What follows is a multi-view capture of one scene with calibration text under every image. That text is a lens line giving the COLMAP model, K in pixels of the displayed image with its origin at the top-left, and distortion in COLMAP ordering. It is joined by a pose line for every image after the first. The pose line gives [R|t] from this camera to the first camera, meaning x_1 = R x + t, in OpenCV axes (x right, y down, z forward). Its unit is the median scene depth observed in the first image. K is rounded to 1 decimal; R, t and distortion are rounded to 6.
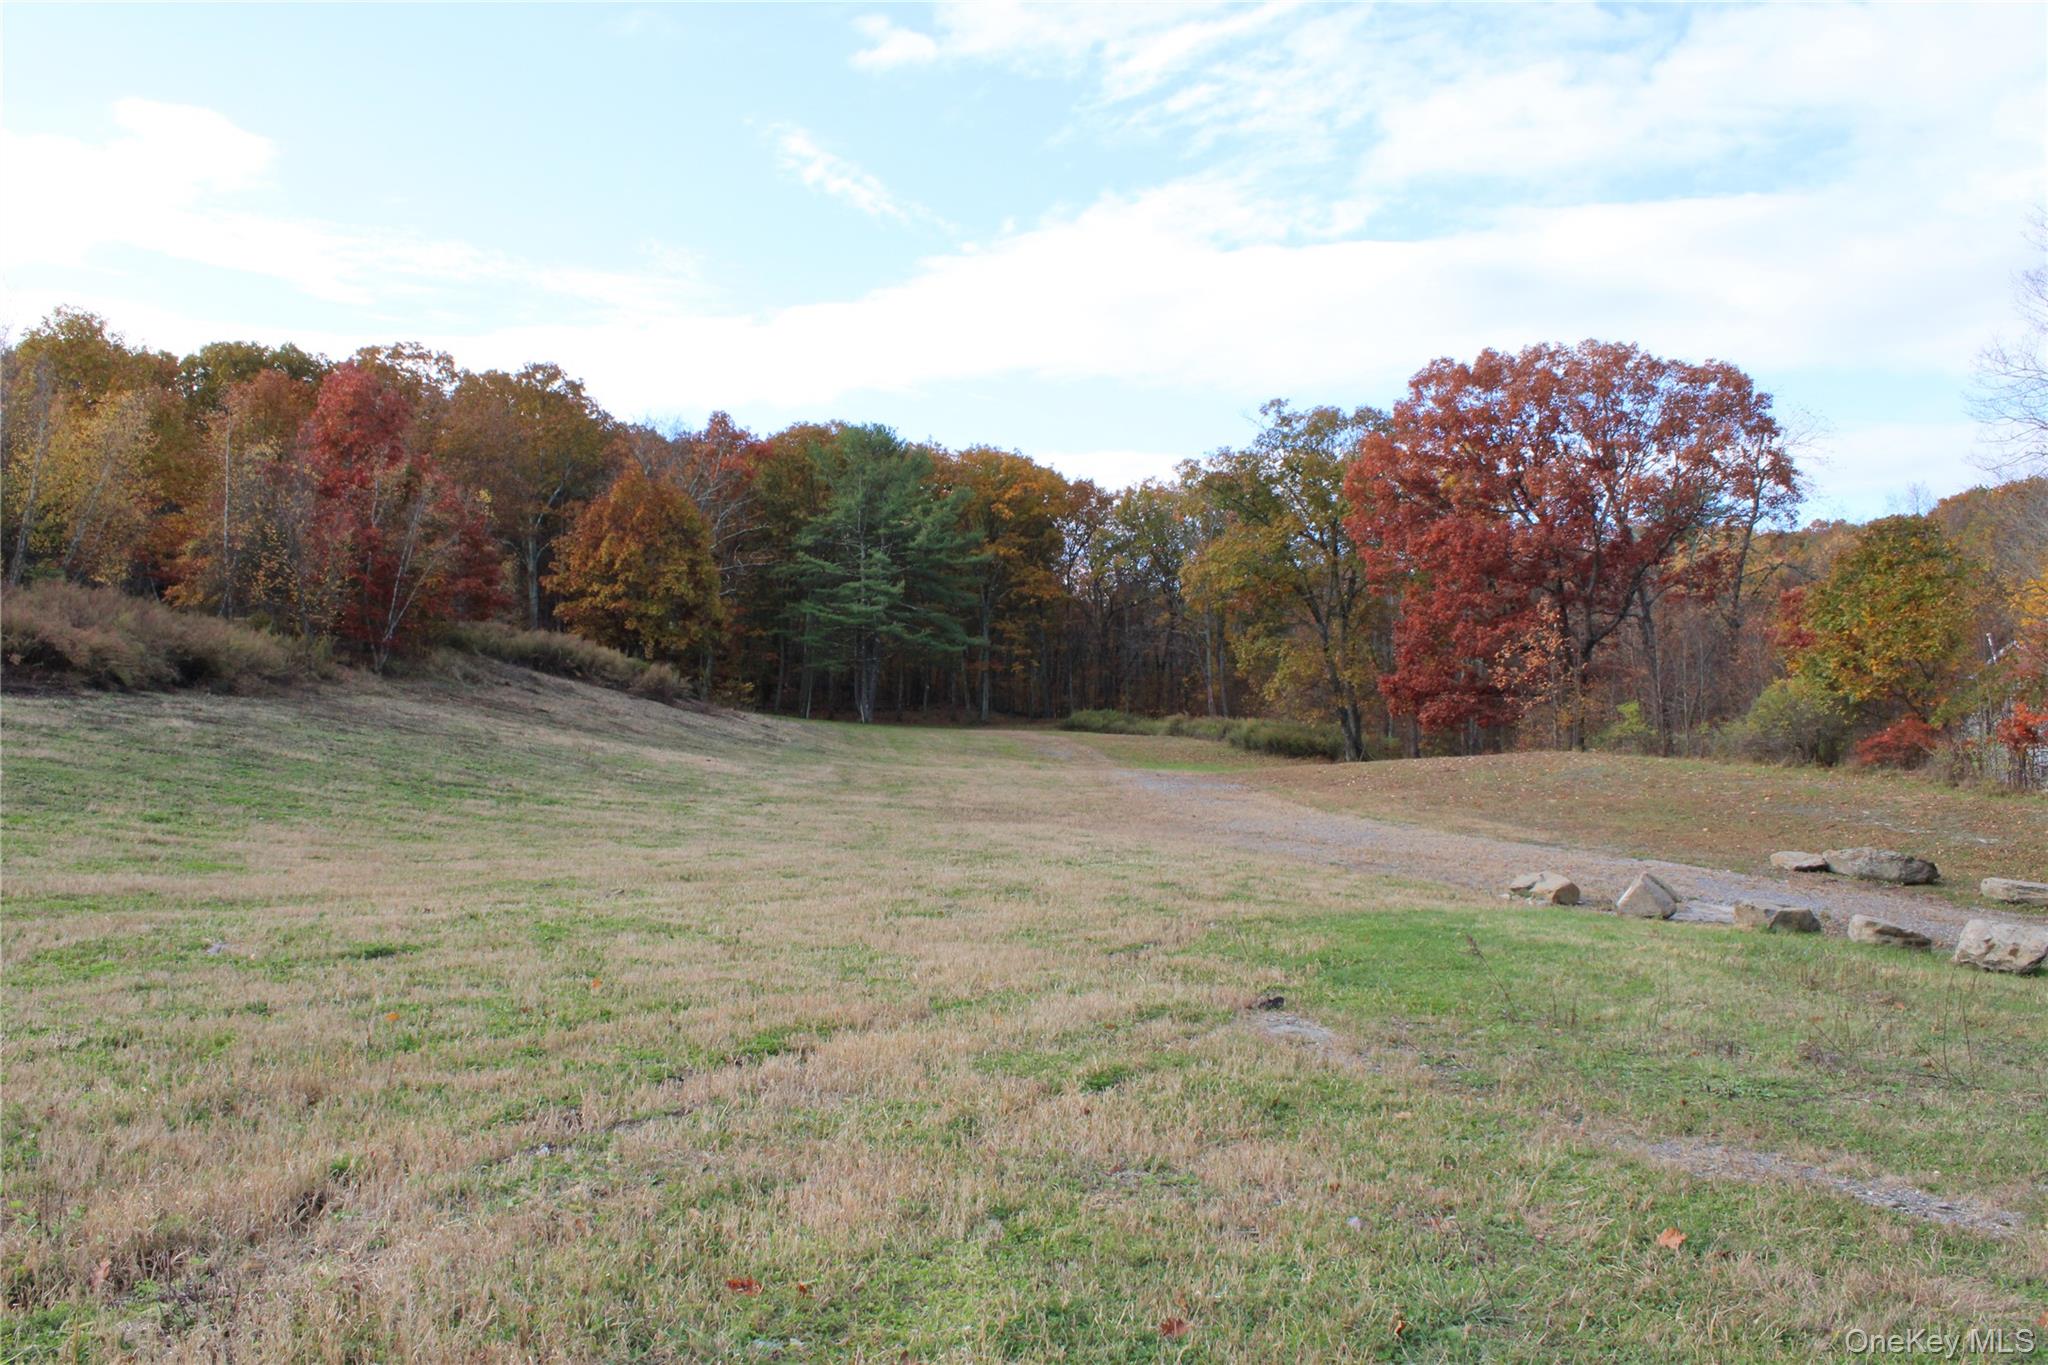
lens RADIAL K [[1703.8, 0, 987.3], [0, 1703.8, 703.5], [0, 0, 1]] dist [-0.170387, 0.153815]
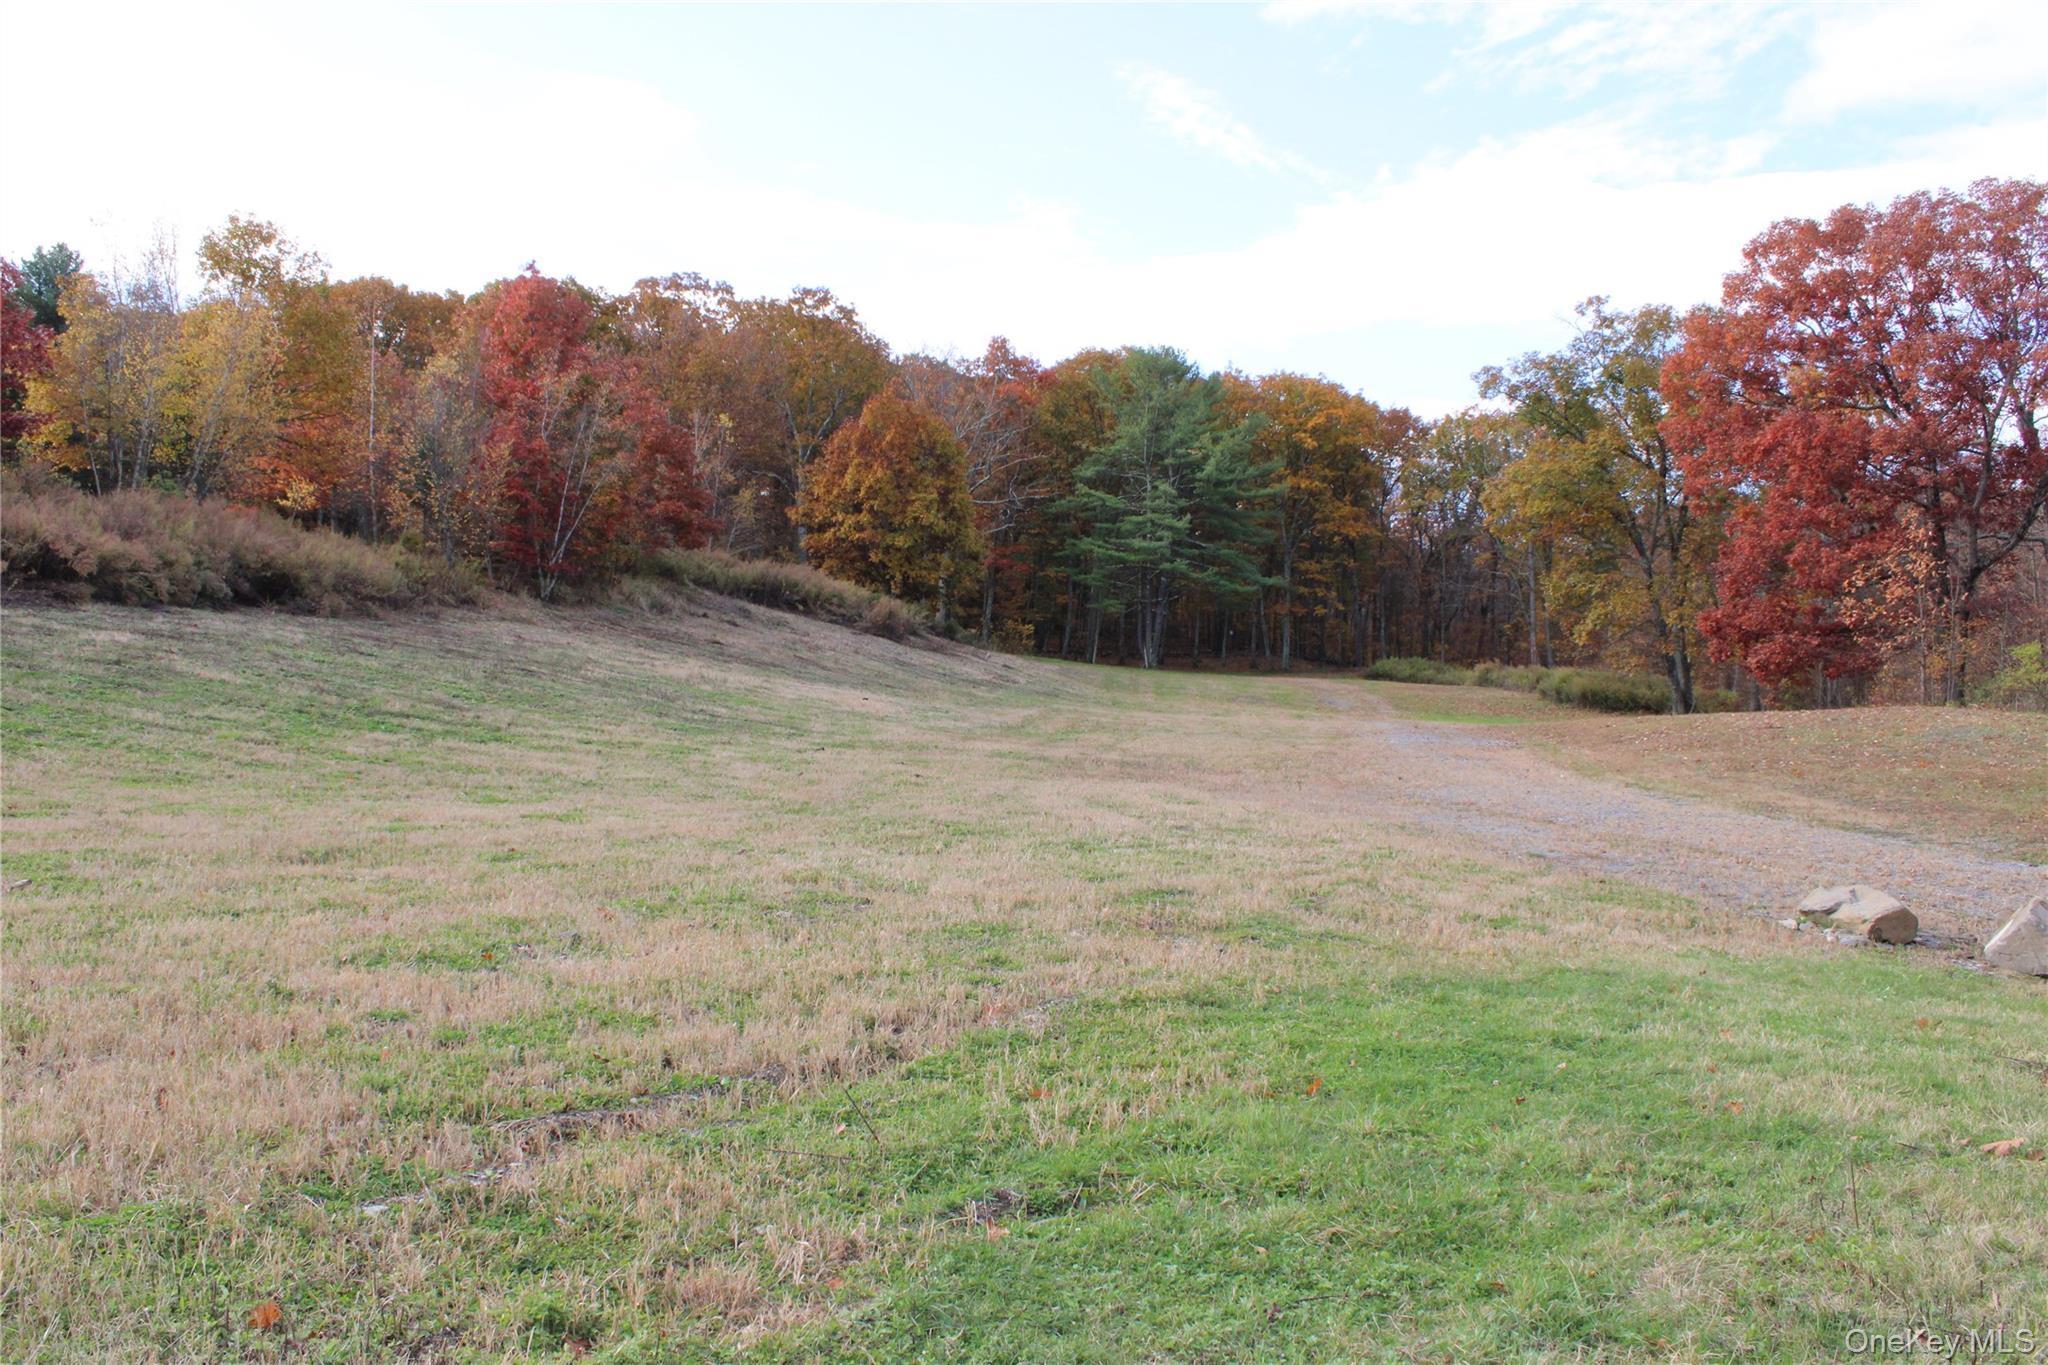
lens RADIAL K [[1703.8, 0, 987.3], [0, 1703.8, 703.5], [0, 0, 1]] dist [-0.170387, 0.153815]
pose [[0.979340, 0.017057, -0.201501, 0.057224], [-0.011309, 0.999497, 0.029643, 0.008102], [0.201905, -0.026751, 0.979040, 0.142305]]
